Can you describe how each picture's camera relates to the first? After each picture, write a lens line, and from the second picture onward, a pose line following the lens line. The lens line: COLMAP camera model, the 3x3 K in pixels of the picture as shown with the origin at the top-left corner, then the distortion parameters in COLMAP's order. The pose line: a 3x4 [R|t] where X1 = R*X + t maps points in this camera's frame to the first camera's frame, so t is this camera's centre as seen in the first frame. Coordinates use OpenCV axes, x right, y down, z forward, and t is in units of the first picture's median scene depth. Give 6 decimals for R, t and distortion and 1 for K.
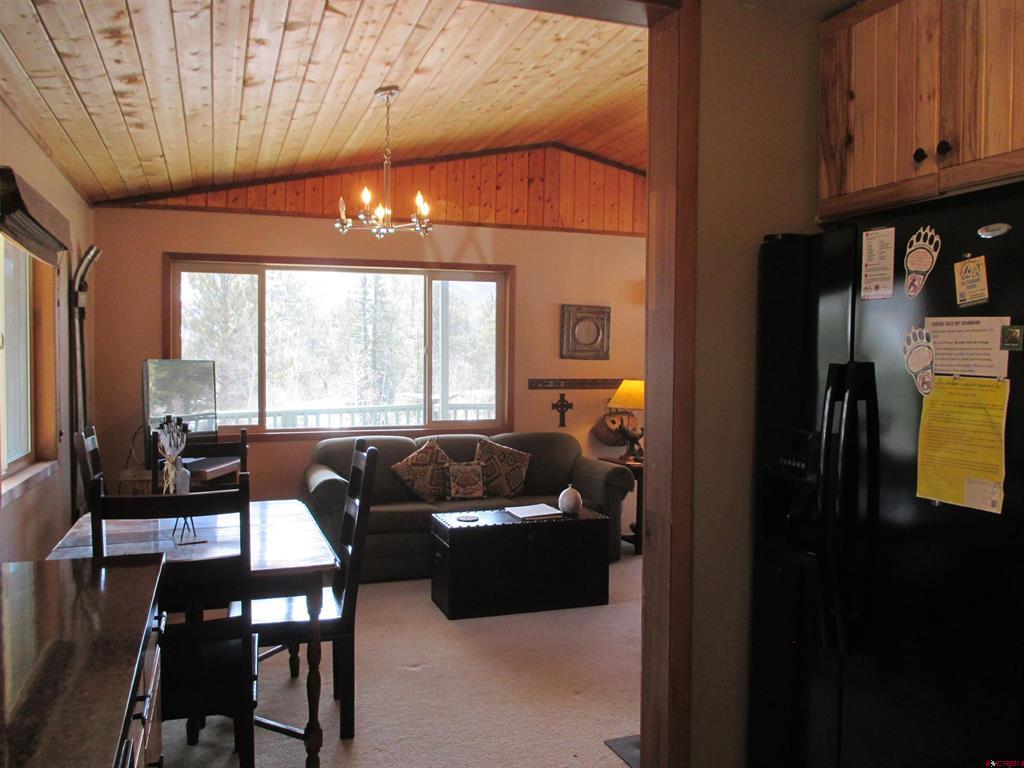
lens RADIAL K [[846.7, 0, 510.0], [0, 846.7, 383.3], [0, 0, 1]] dist [-0.055245, 0.007623]
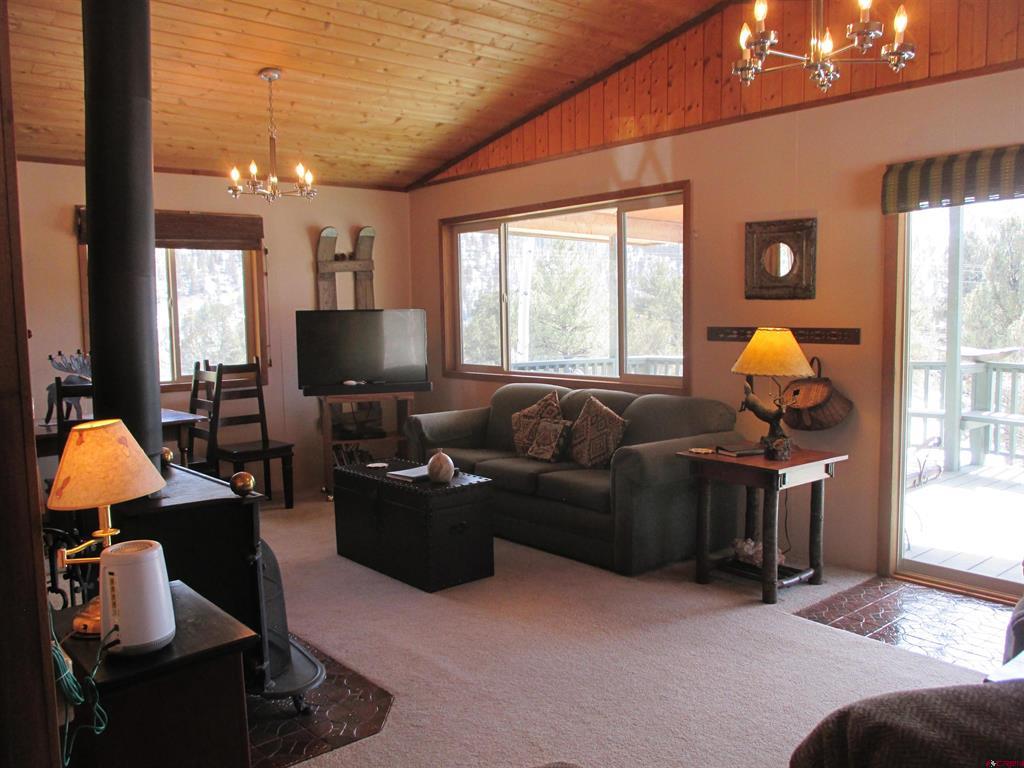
lens RADIAL K [[846.7, 0, 510.3], [0, 846.7, 388.9], [0, 0, 1]] dist [-0.055245, 0.007623]
pose [[0.357494, 0.075690, -0.930843, 0.679179], [-0.008627, 0.996936, 0.077750, -0.007090], [0.933875, -0.019765, 0.357052, 0.569998]]
